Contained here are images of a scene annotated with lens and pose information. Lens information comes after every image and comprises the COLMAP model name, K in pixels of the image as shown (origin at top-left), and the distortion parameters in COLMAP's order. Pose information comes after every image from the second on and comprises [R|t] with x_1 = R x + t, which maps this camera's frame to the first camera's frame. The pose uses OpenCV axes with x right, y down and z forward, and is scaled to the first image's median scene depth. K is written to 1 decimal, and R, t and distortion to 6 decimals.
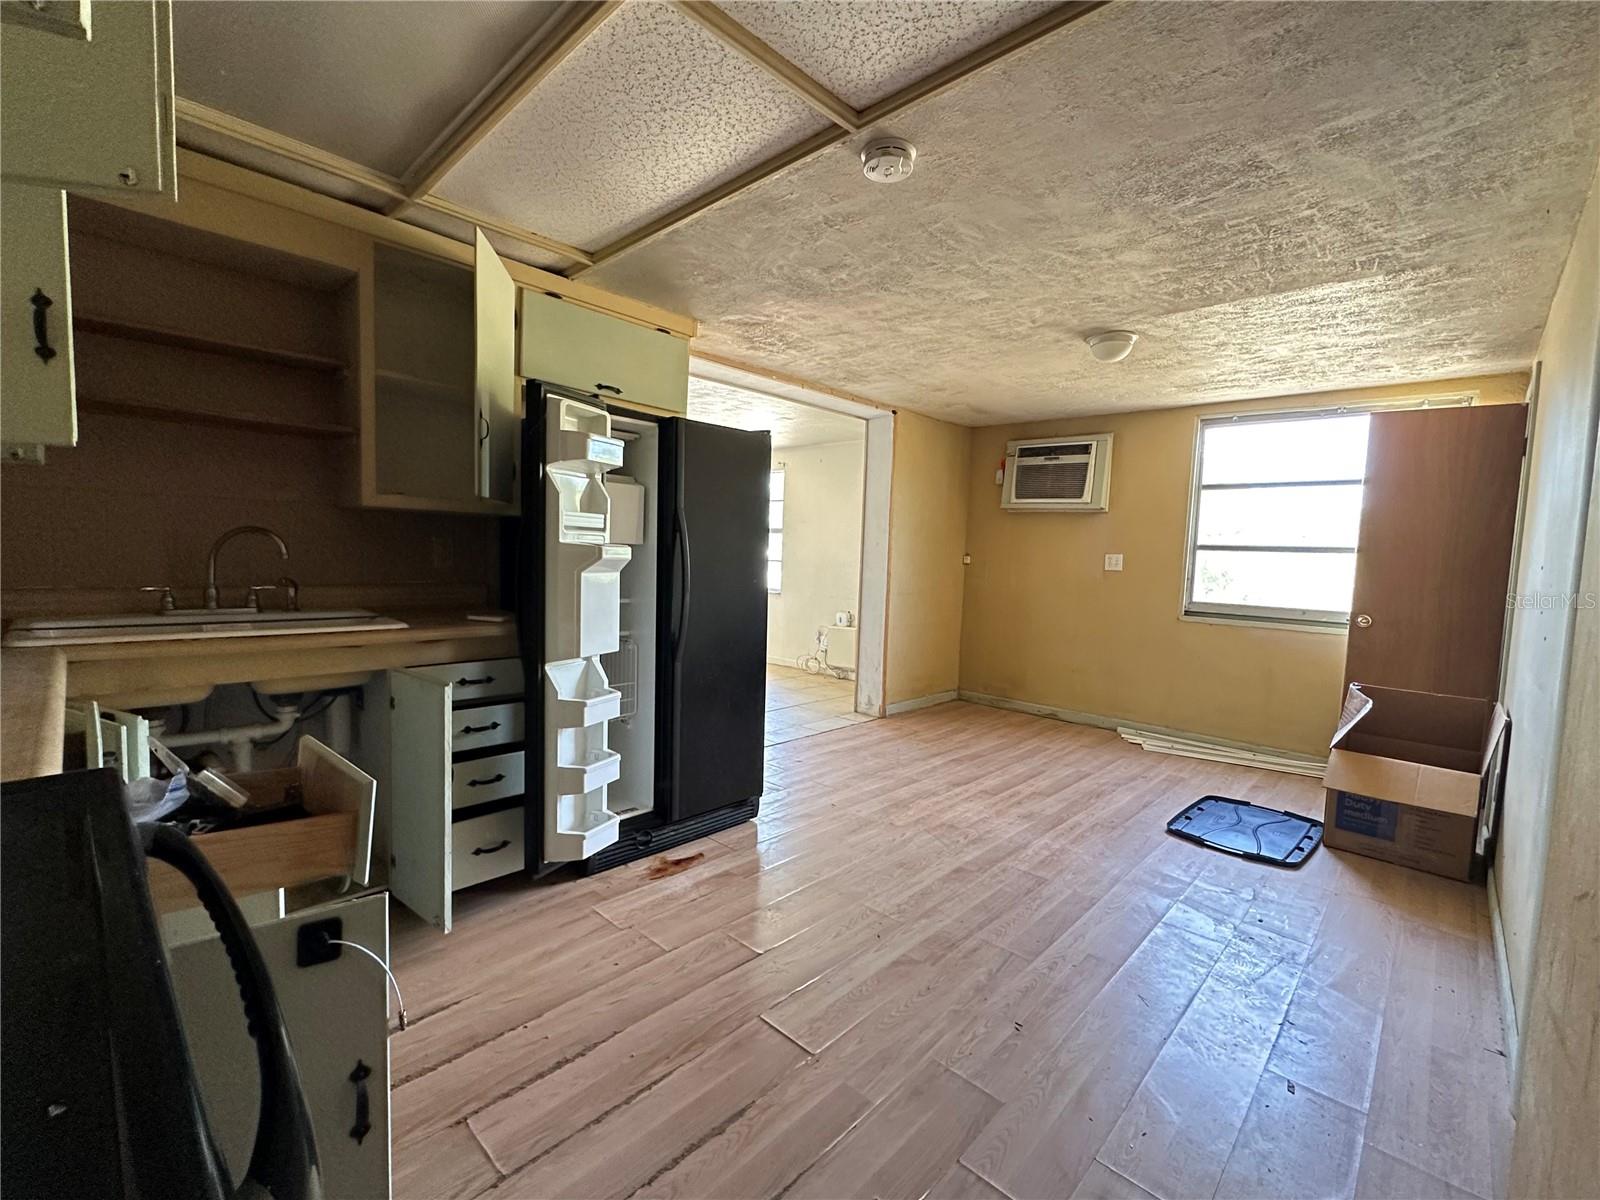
lens RADIAL K [[694.8, 0, 804.4], [0, 694.8, 587.3], [0, 0, 1]] dist [-0.003689, 0.000287]
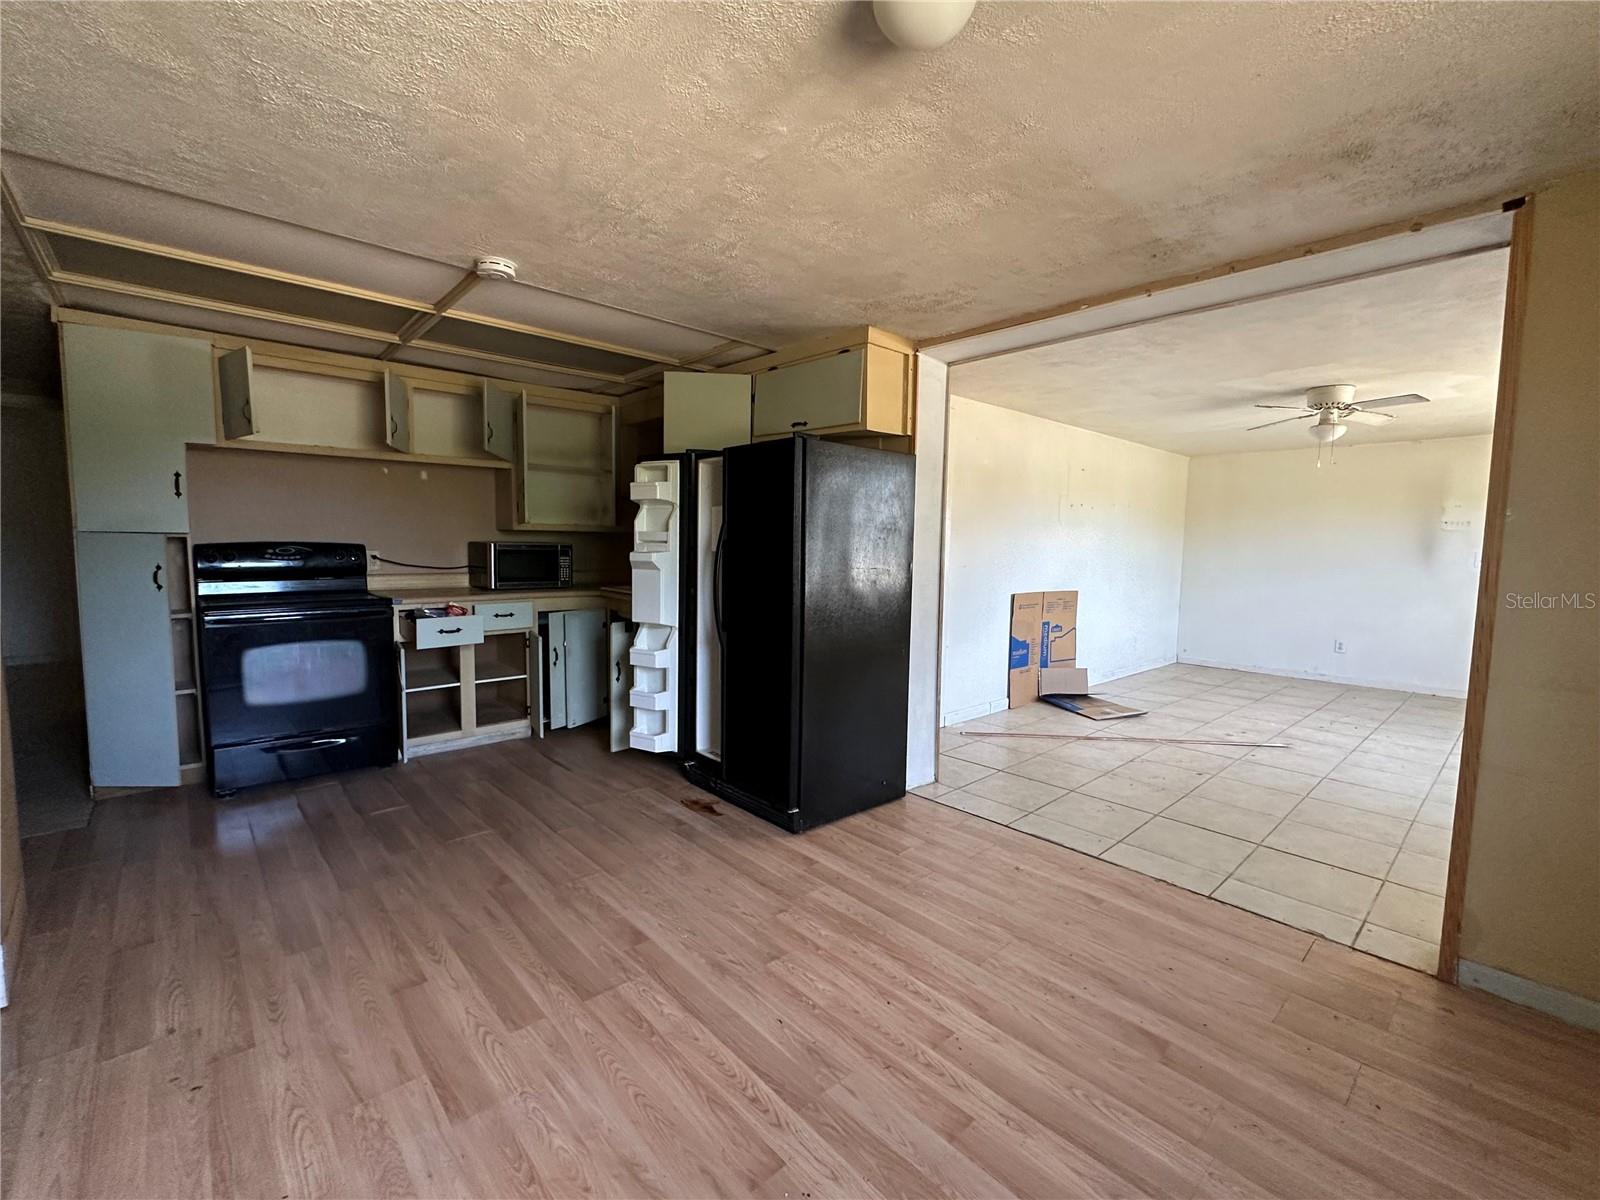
lens RADIAL K [[694.8, 0, 806.3], [0, 694.8, 601.6], [0, 0, 1]] dist [-0.003689, 0.000287]
pose [[-0.073354, 0.051376, -0.995982, 0.841645], [-0.074810, 0.995575, 0.056865, -0.045407], [0.994496, 0.078680, -0.069186, 1.013076]]
